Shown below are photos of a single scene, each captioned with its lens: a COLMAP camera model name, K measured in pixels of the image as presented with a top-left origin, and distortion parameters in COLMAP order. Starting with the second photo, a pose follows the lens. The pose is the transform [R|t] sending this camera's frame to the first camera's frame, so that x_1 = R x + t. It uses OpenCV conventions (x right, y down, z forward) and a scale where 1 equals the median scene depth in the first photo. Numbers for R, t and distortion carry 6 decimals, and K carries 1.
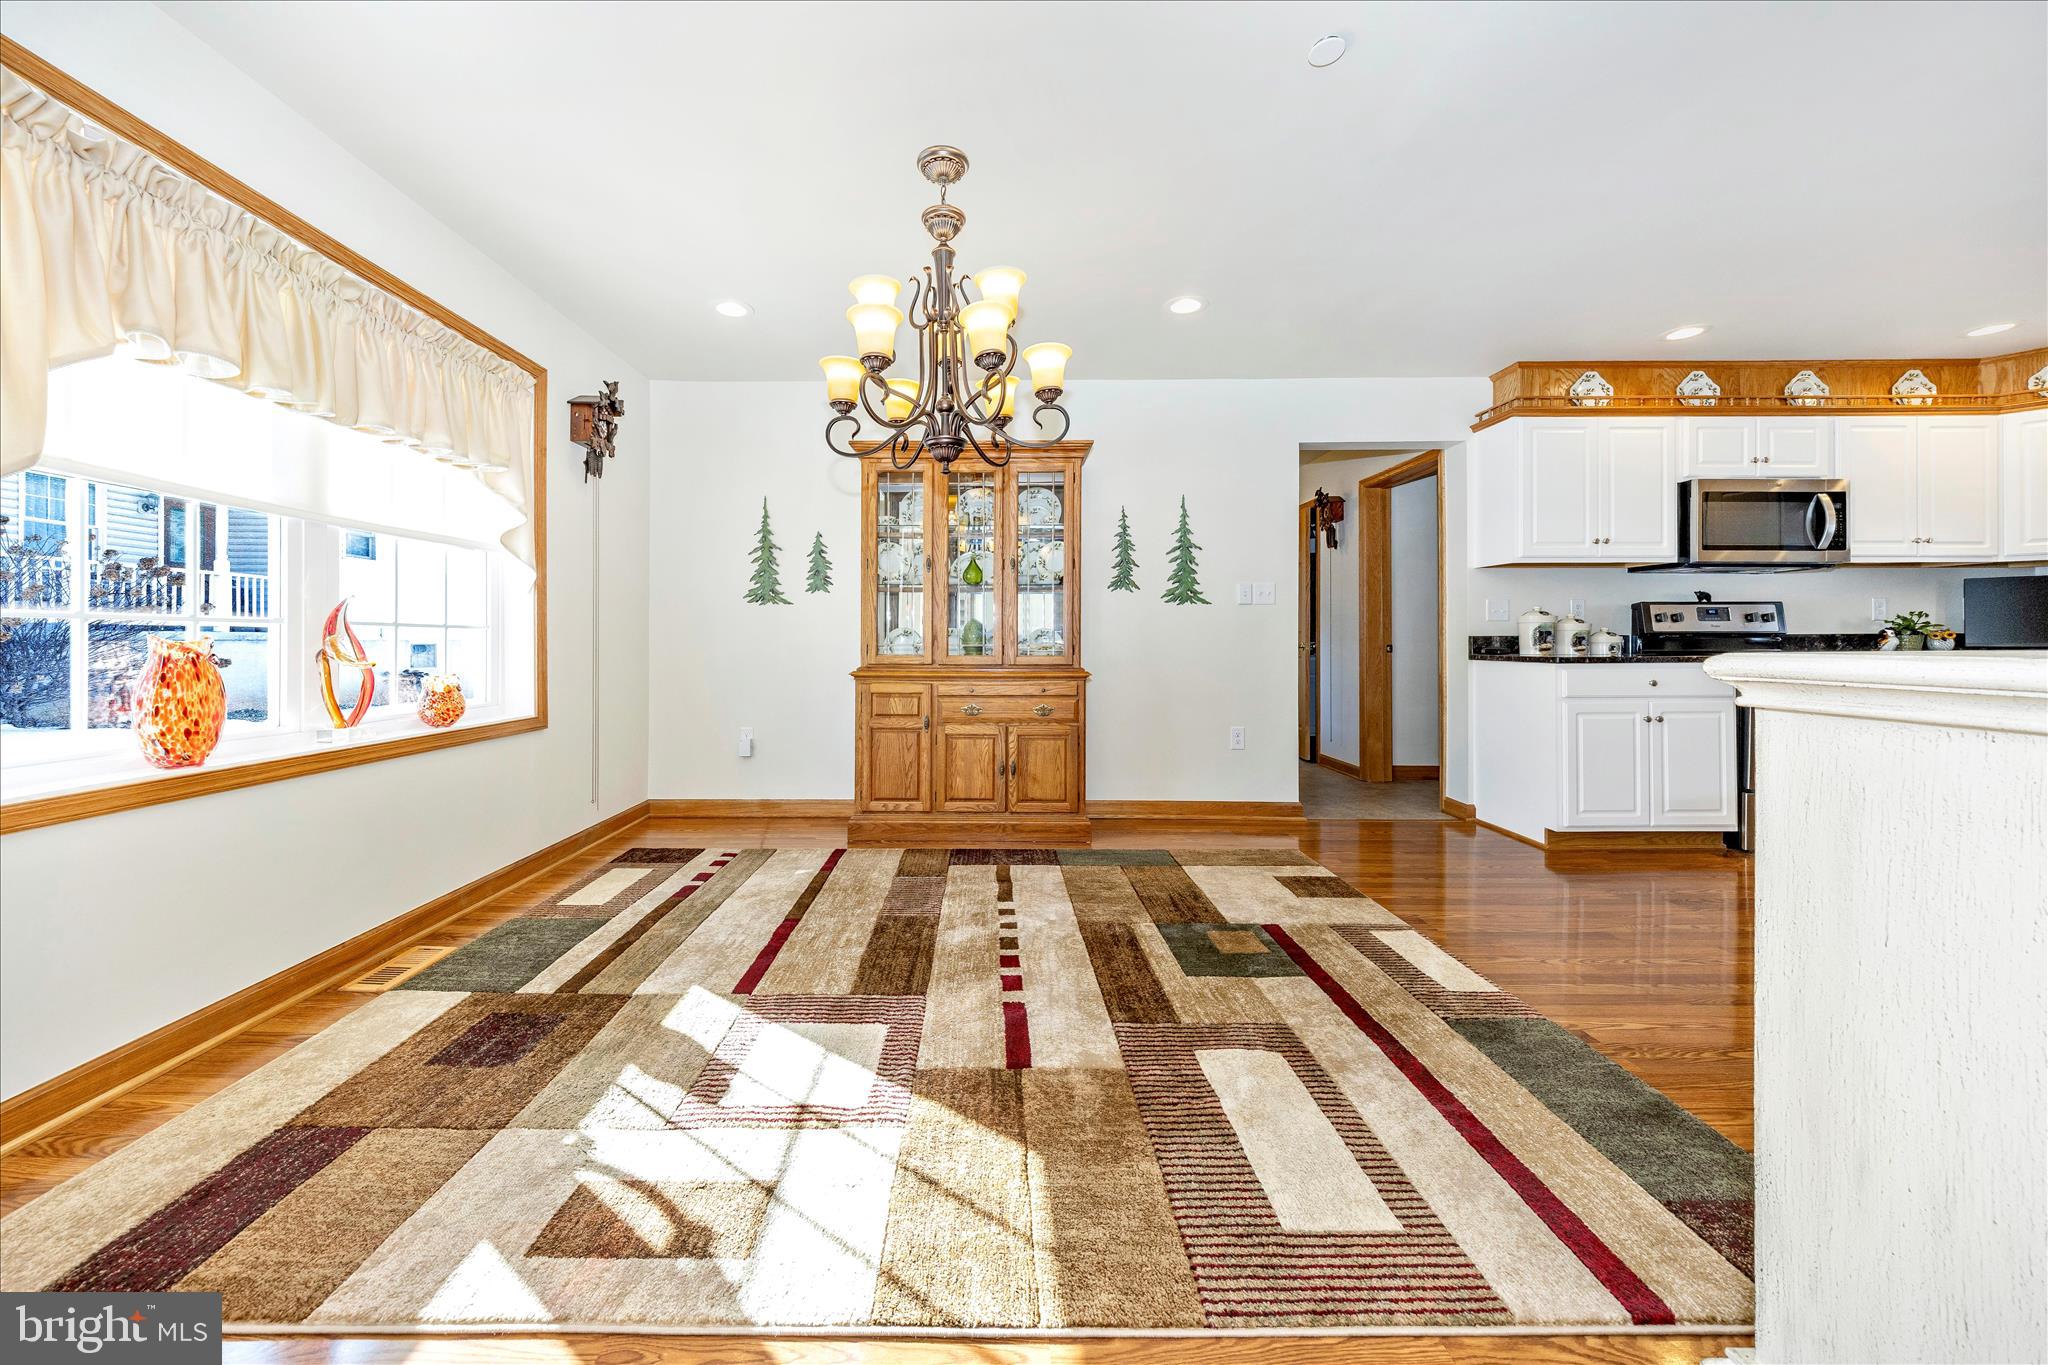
lens RADIAL K [[722.8, 0, 972.1], [0, 722.8, 639.1], [0, 0, 1]] dist [0.001929, -0.004269]
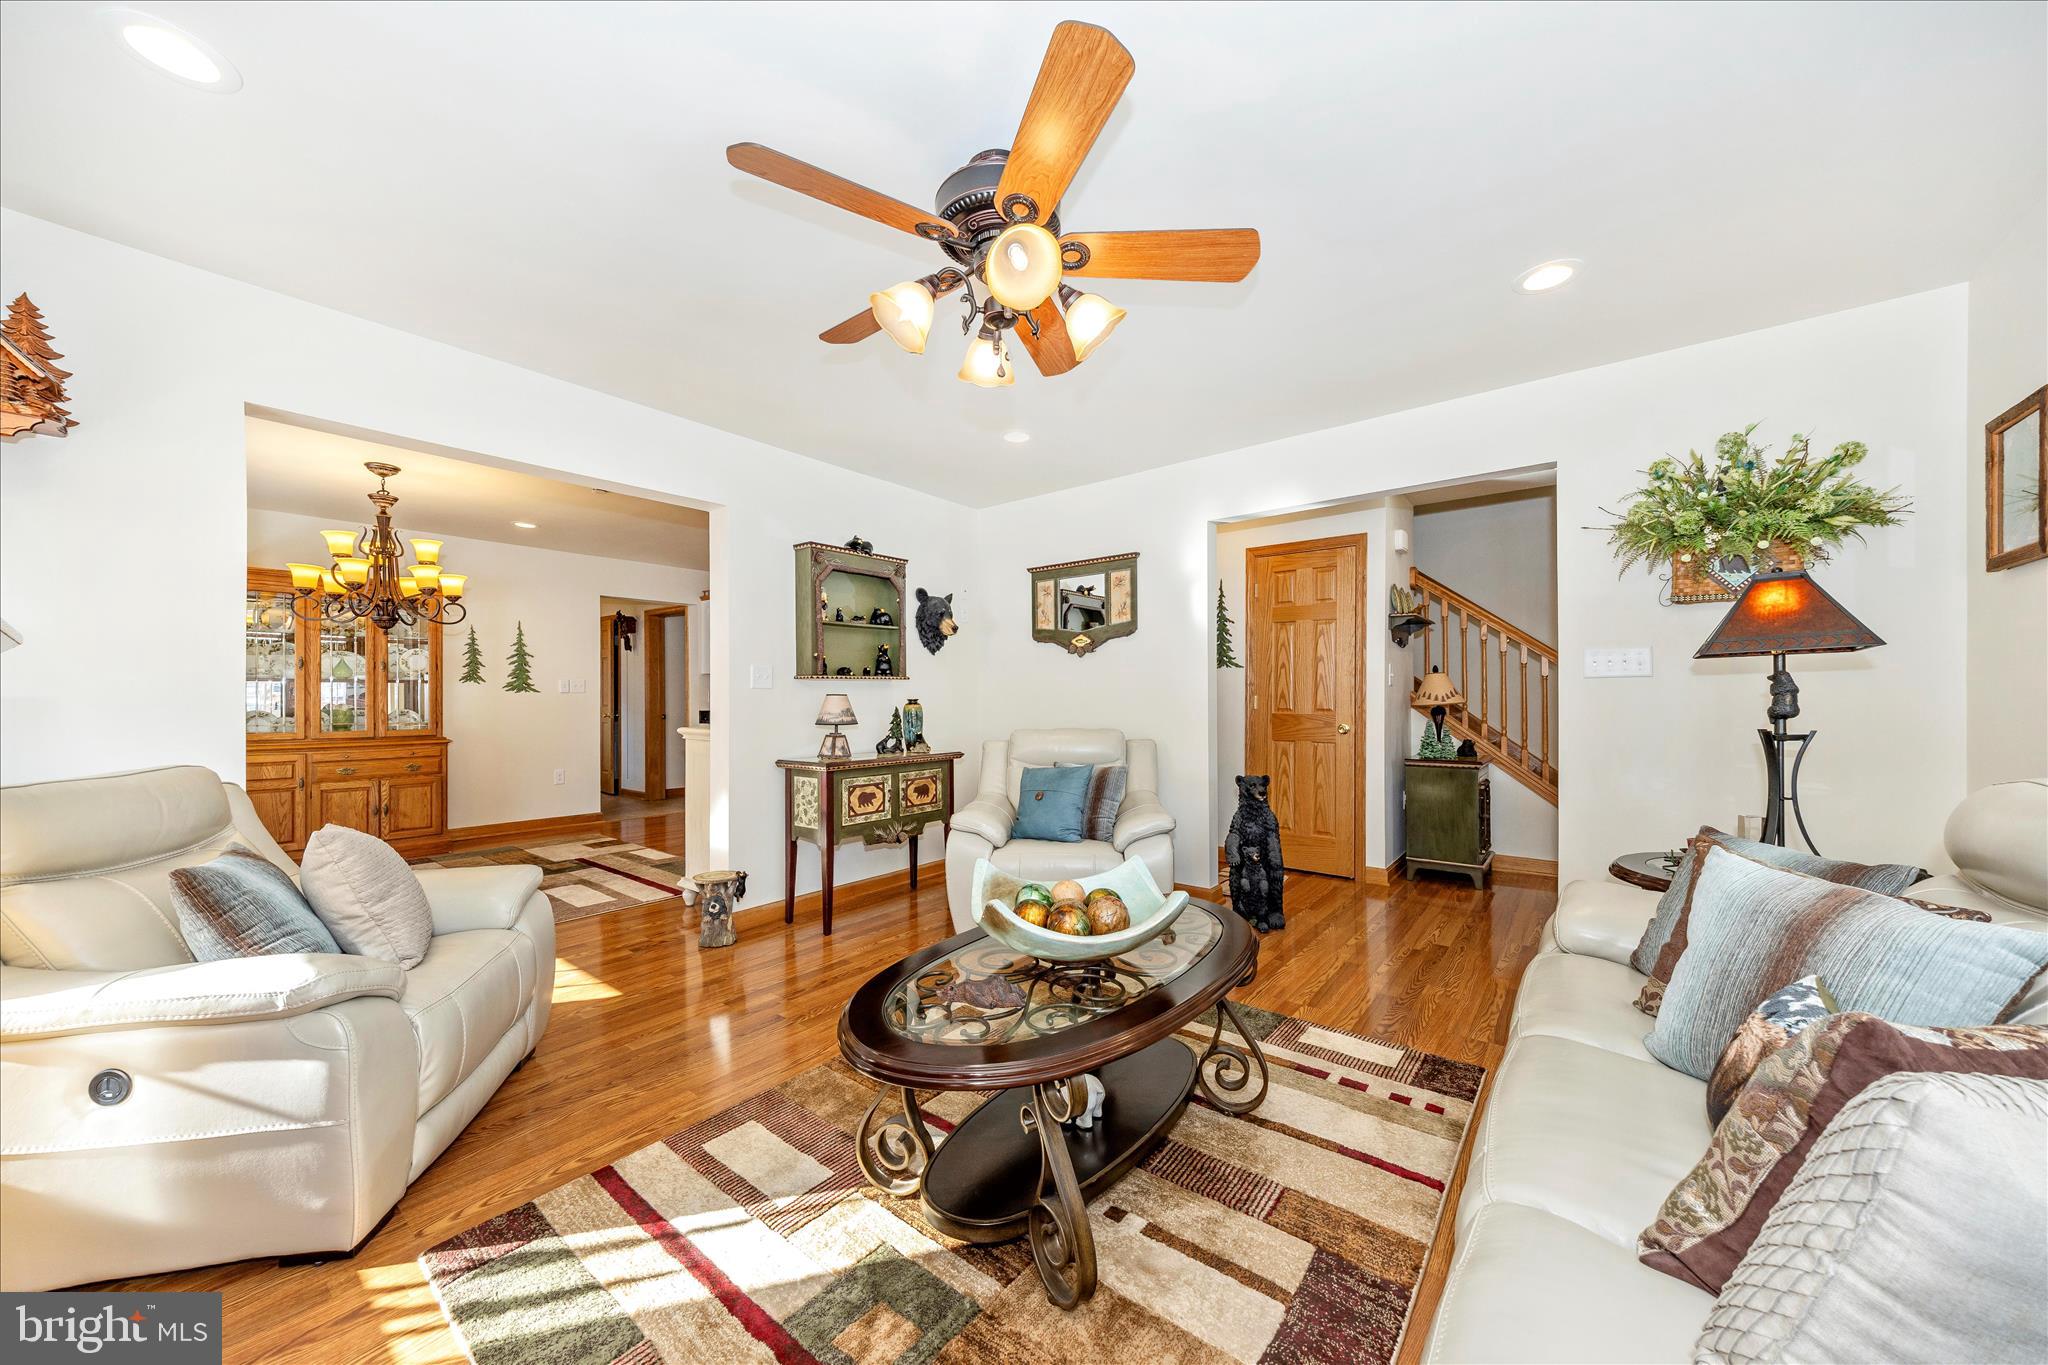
lens RADIAL K [[733.3, 0, 1015.3], [0, 733.3, 699.1], [0, 0, 1]] dist [-0.000100, -0.000161]
pose [[0.613207, -0.004116, 0.789912, -0.320841], [0.004717, 0.999988, 0.001548, -0.034574], [-0.789908, 0.002777, 0.613219, -0.861169]]
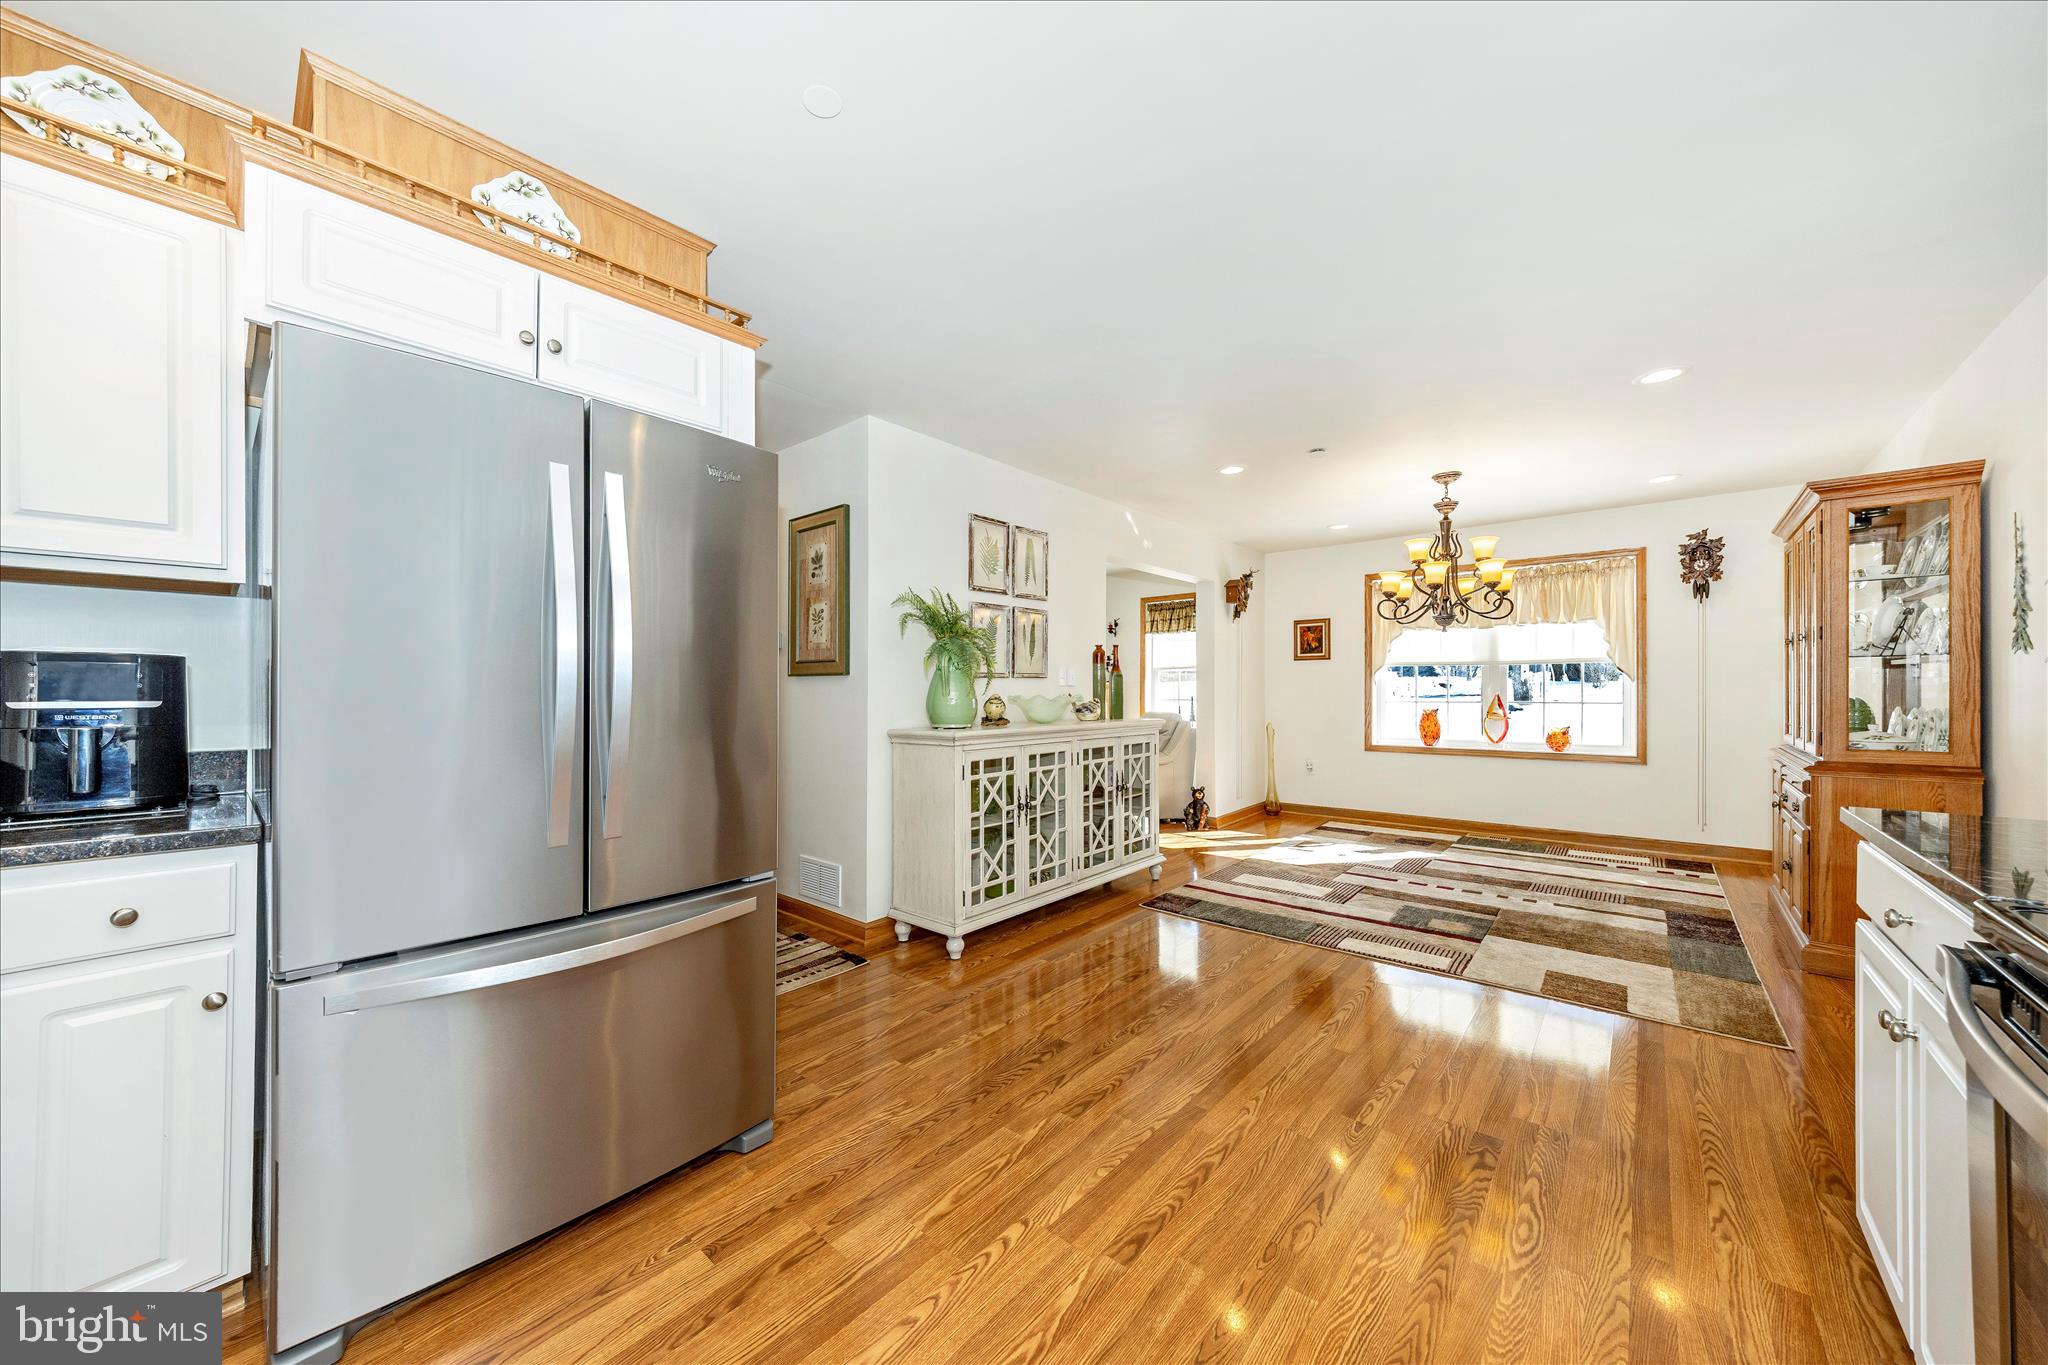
lens RADIAL K [[719.2, 0, 1017.3], [0, 719.2, 684.1], [0, 0, 1]] dist [0.001139, -0.000234]
pose [[-0.643008, -0.005980, -0.765836, 1.346916], [0.003681, 0.999934, -0.010898, -0.041196], [0.765851, -0.009826, -0.642943, 0.828869]]
